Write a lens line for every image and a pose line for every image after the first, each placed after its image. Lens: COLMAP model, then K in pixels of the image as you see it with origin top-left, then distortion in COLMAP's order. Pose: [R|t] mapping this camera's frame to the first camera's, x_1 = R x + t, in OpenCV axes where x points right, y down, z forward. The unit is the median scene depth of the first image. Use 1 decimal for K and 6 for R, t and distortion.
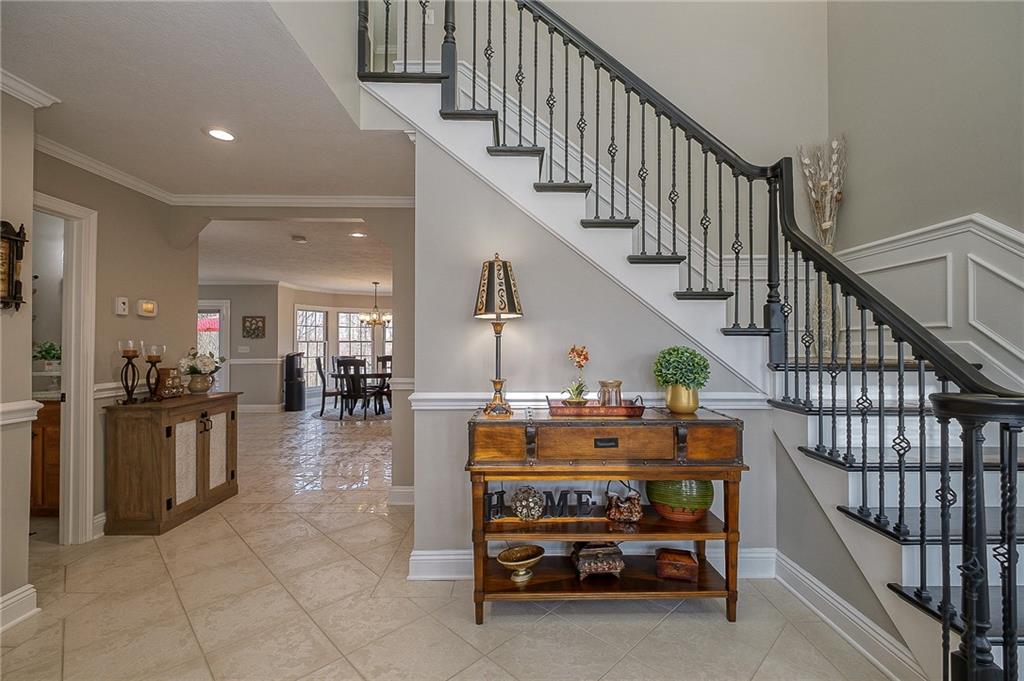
lens RADIAL K [[448.4, 0, 512.0], [0, 448.4, 340.5], [0, 0, 1]] dist [-0.000410, -0.000305]
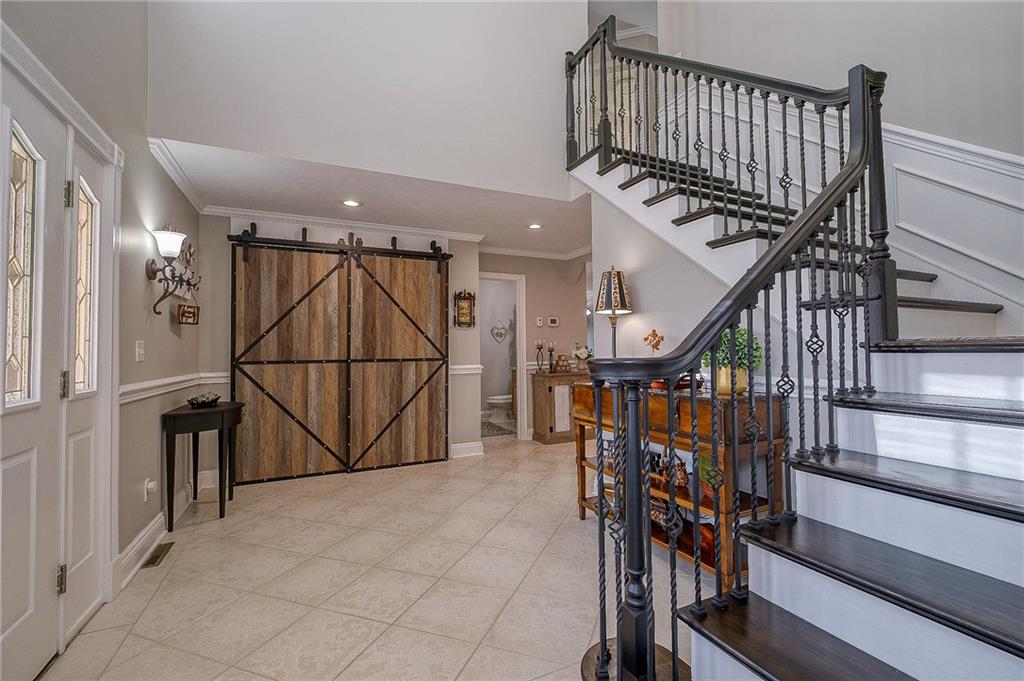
lens RADIAL K [[448.4, 0, 512.0], [0, 448.4, 340.5], [0, 0, 1]] dist [-0.000410, -0.000305]
pose [[0.399497, -0.027248, -0.916329, 1.012922], [0.021625, 0.999560, -0.020295, 0.048290], [0.916479, -0.011708, 0.399910, 0.168570]]
